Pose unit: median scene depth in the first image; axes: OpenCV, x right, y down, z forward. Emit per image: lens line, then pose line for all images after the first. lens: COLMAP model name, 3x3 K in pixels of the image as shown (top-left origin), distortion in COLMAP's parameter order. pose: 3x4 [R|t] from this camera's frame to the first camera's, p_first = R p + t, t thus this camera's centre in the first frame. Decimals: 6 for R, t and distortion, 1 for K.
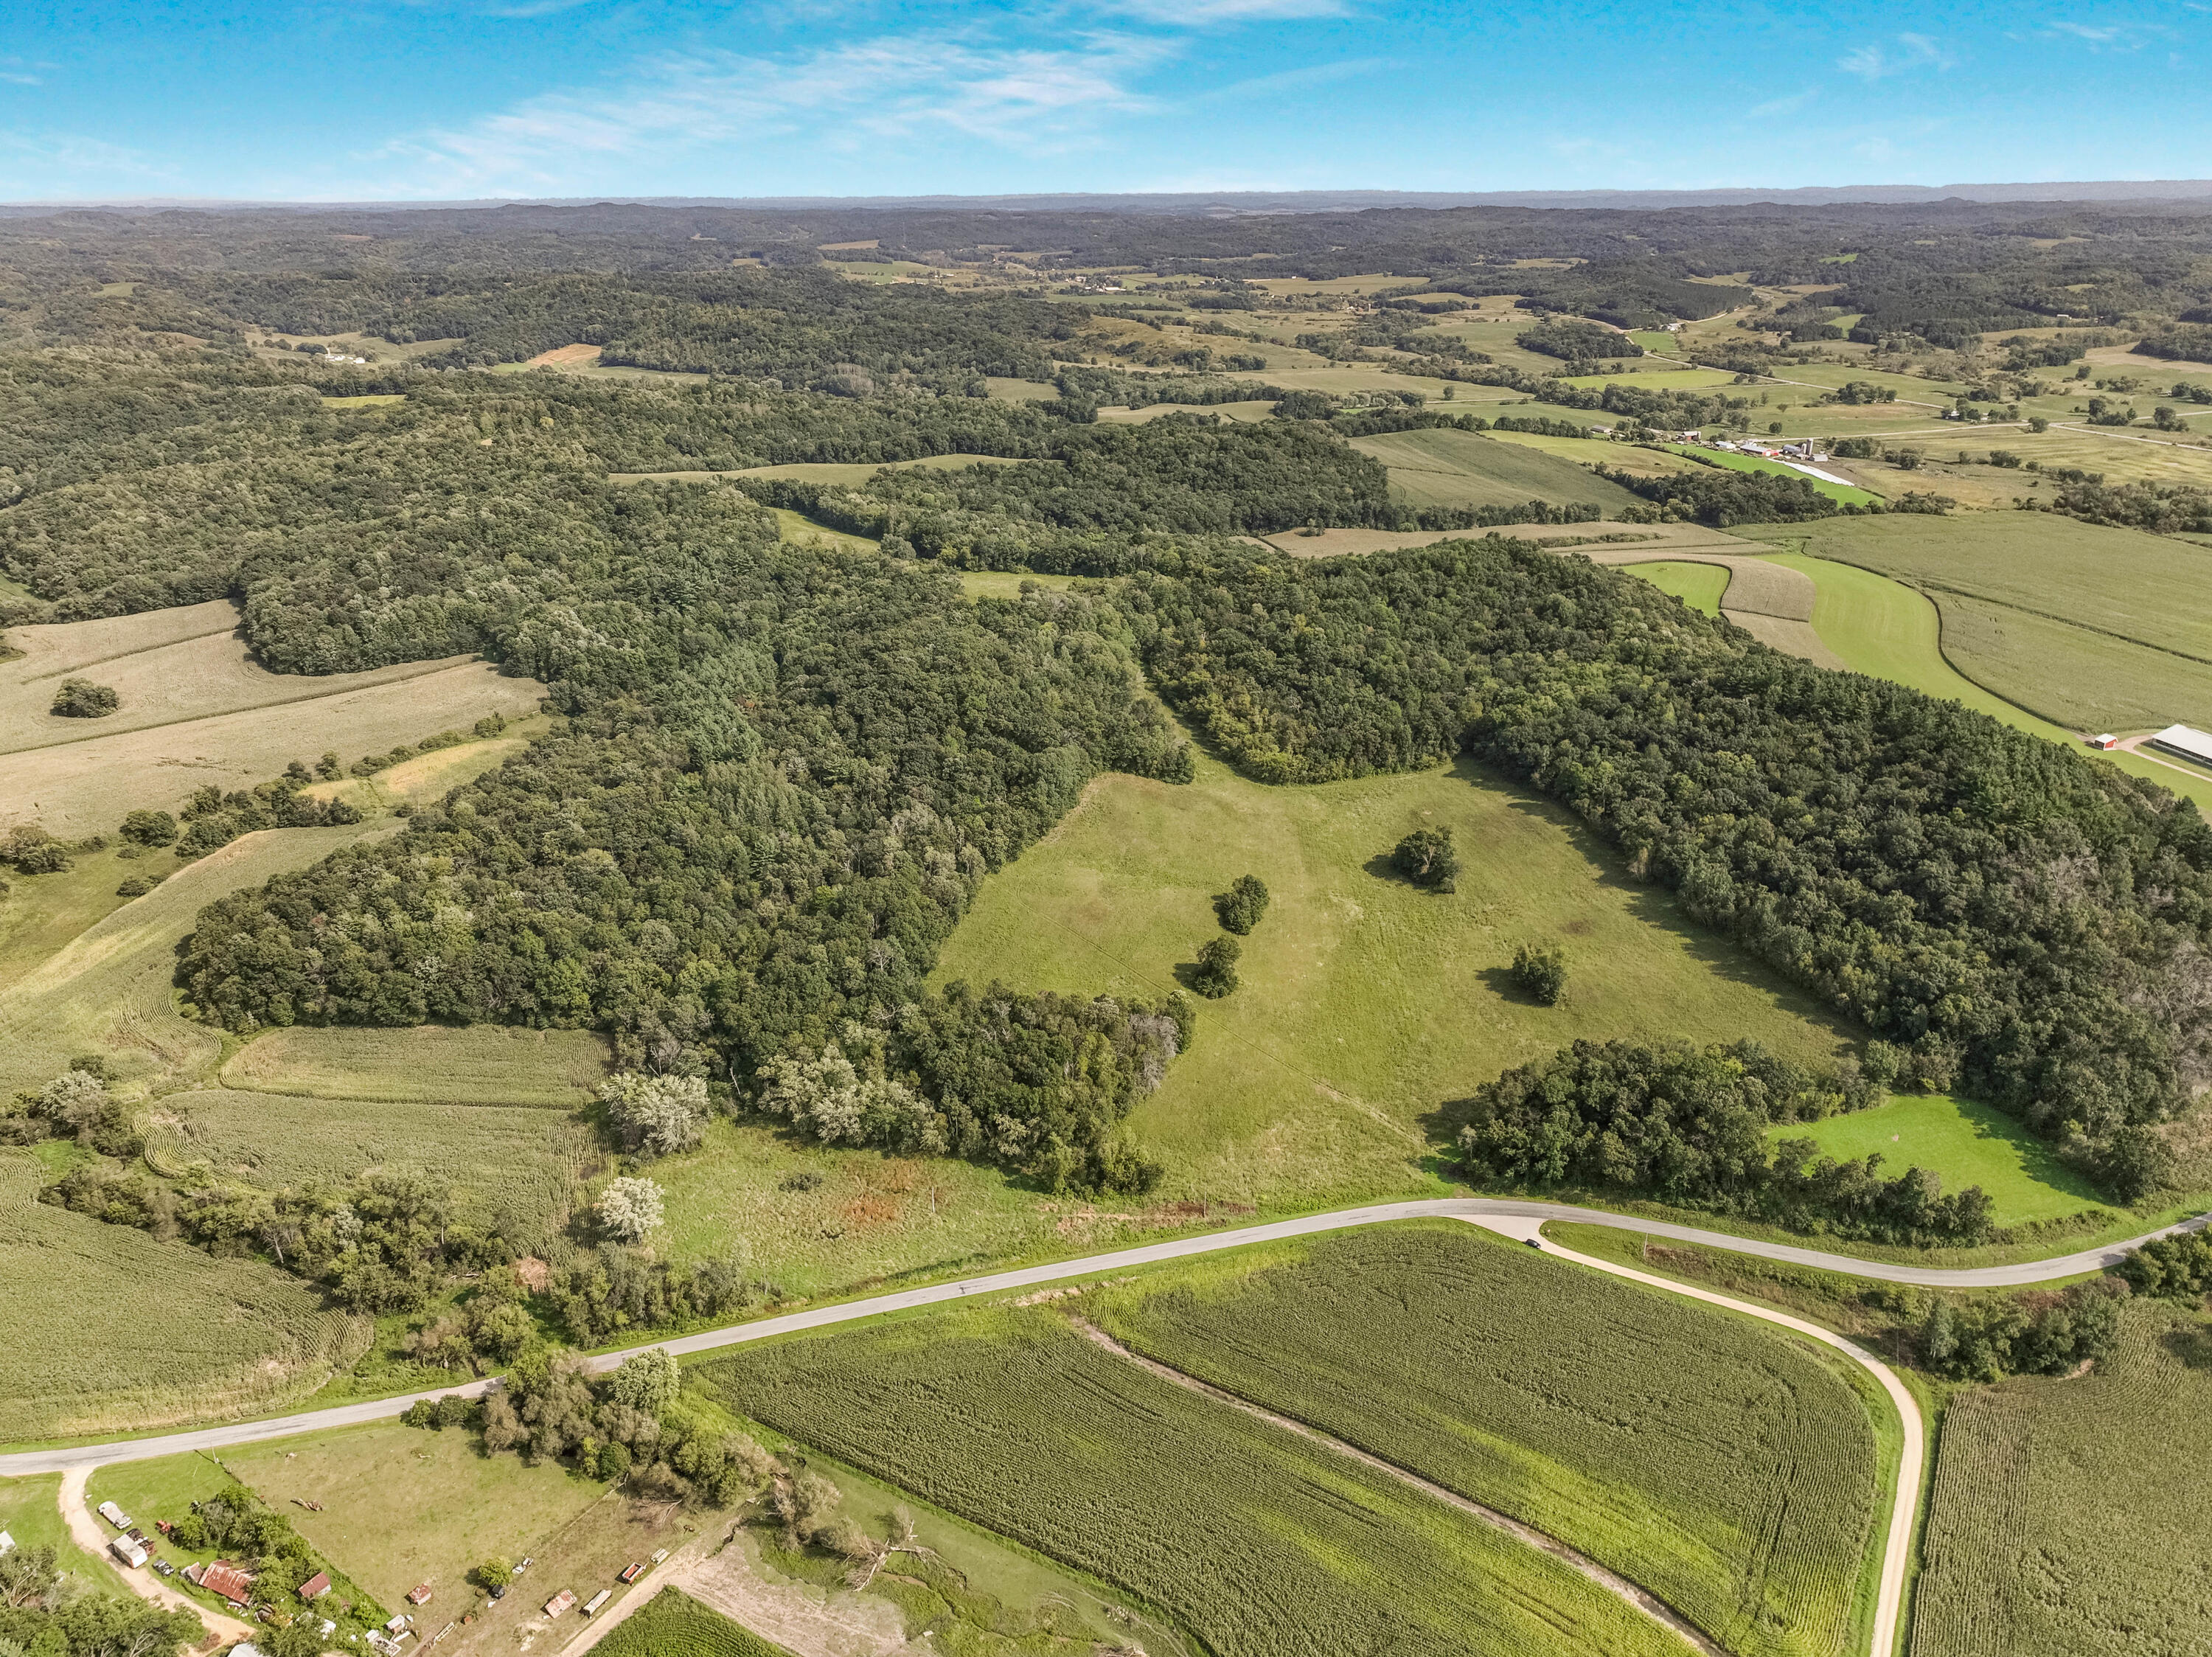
lens RADIAL K [[1563.1, 0, 1100.5], [0, 1563.1, 825.3], [0, 0, 1]] dist [0.002684, 0.013874]
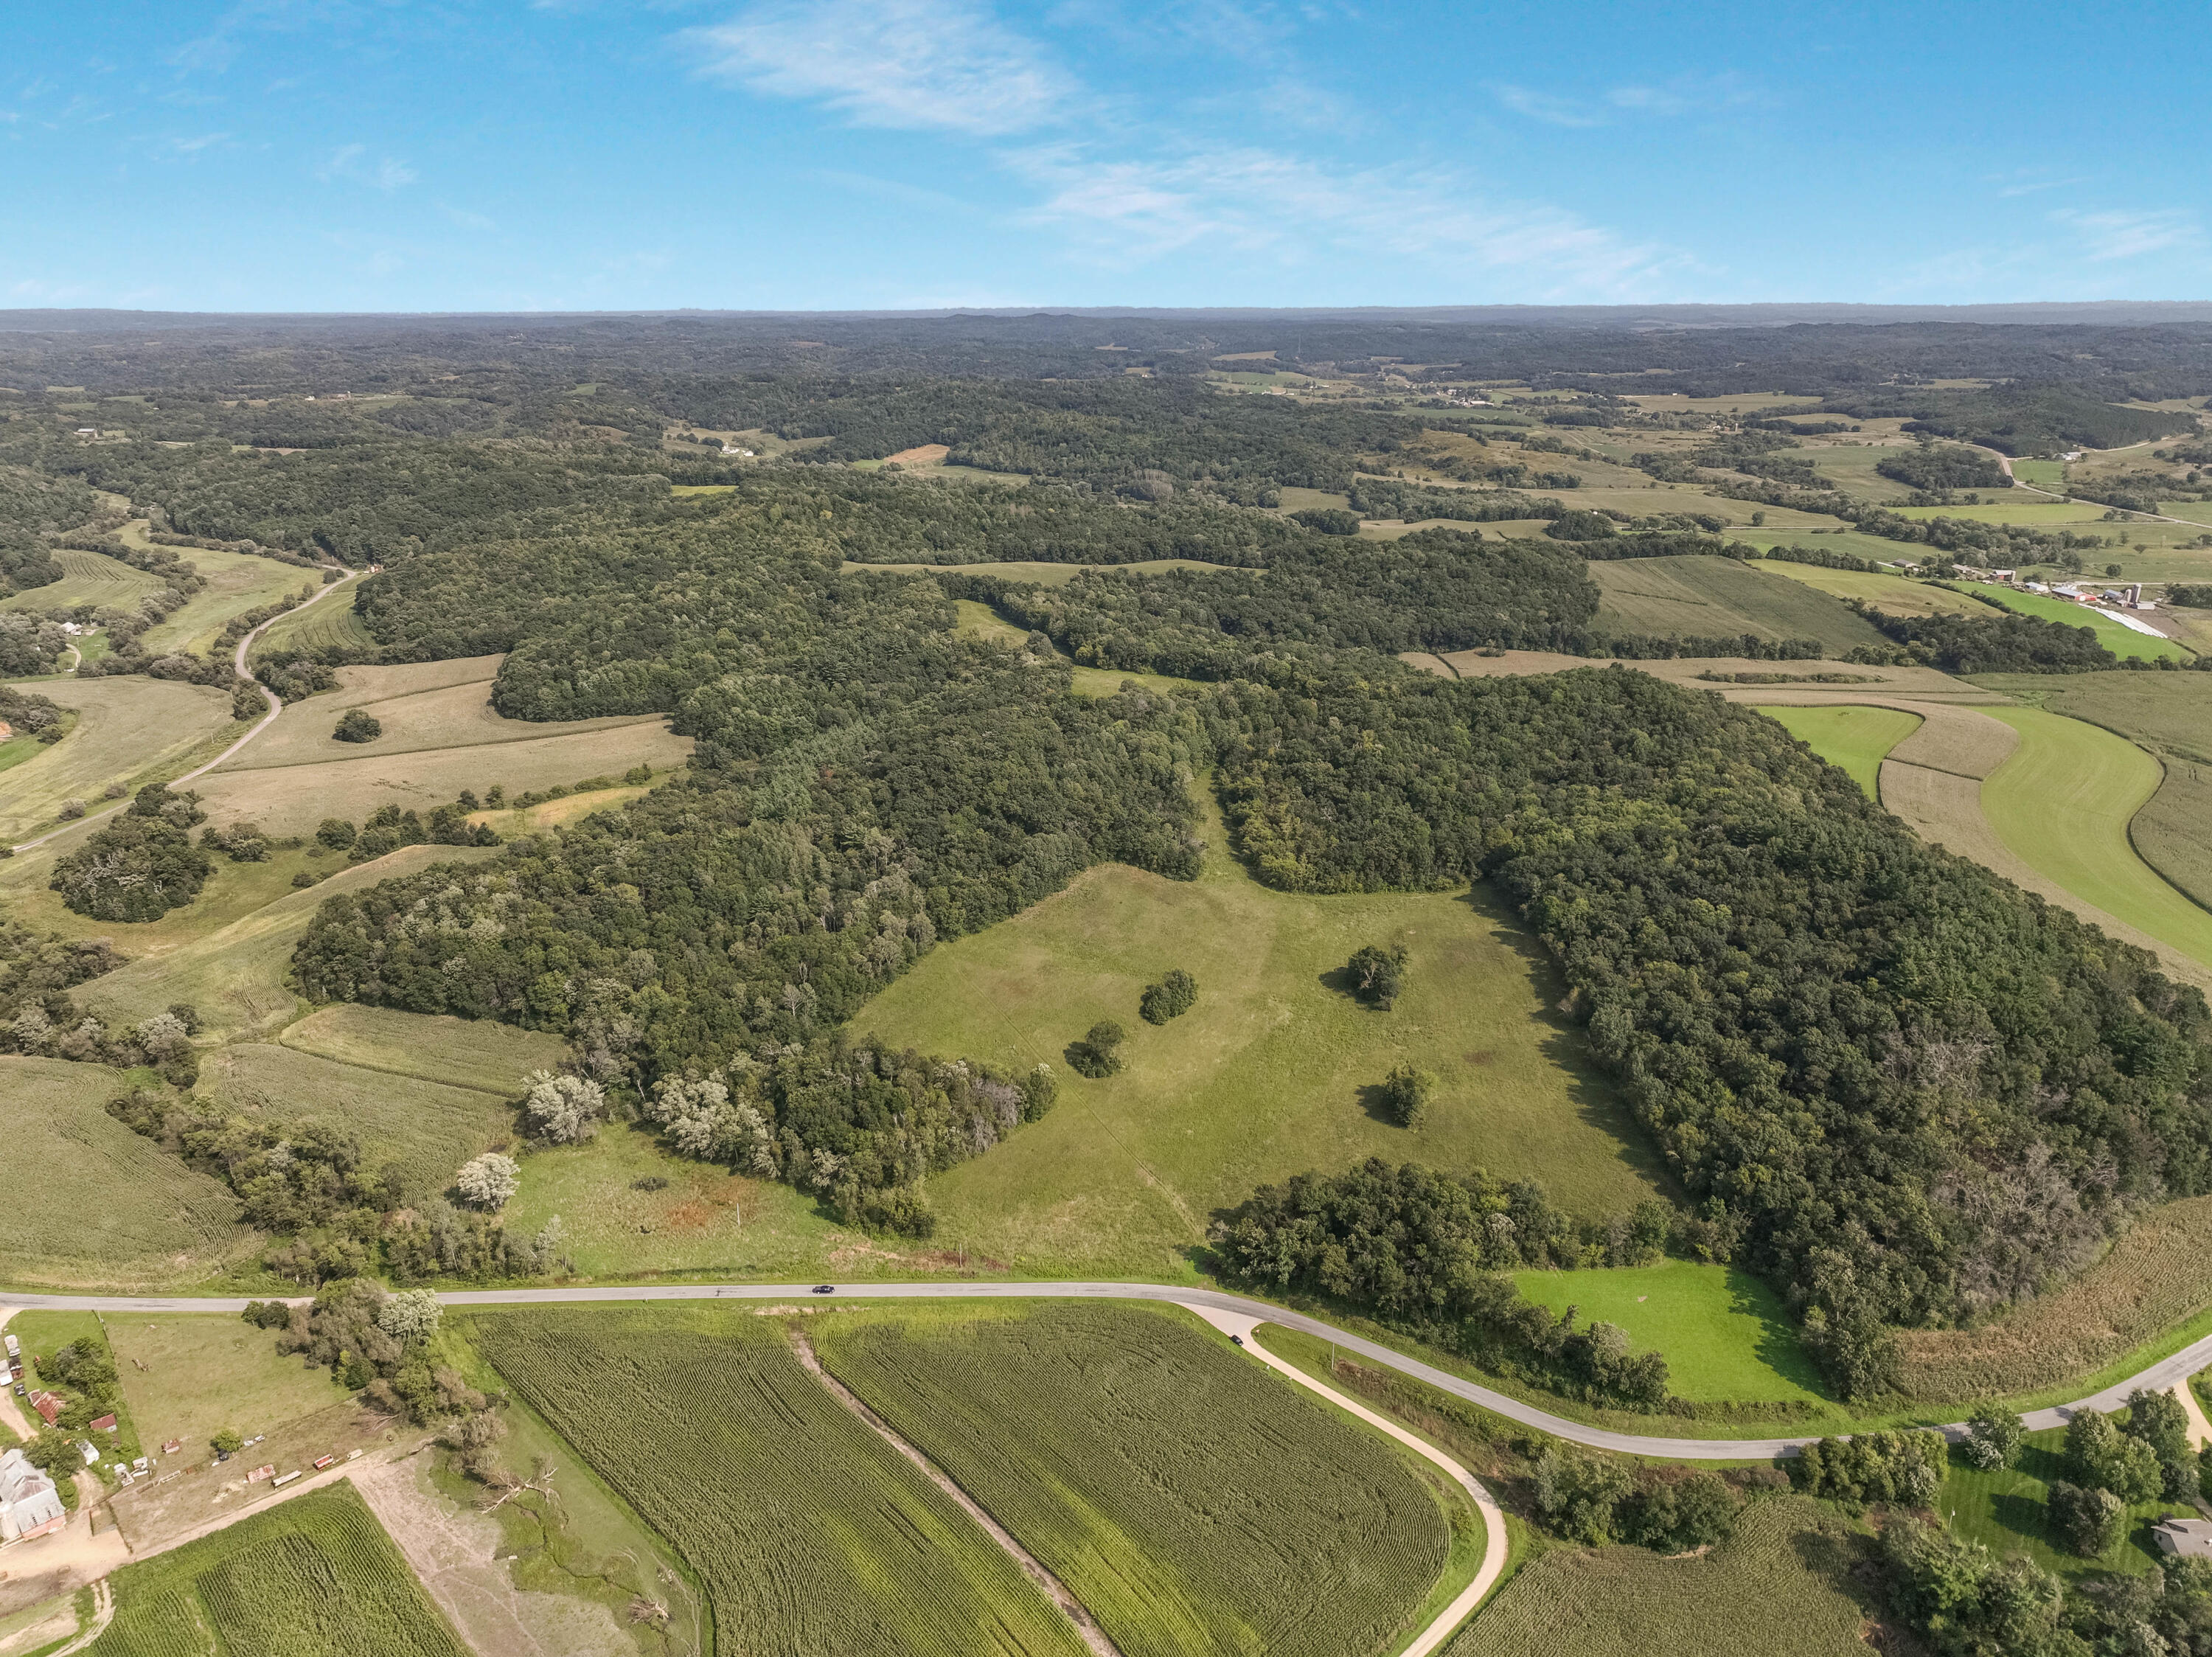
lens RADIAL K [[1563.1, 0, 1111.2], [0, 1563.1, 834.3], [0, 0, 1]] dist [0.002684, 0.013874]
pose [[0.964041, 0.089160, -0.250351, 0.304876], [-0.103074, 0.993744, -0.043003, -0.008419], [0.244951, 0.067261, 0.967200, -0.030760]]
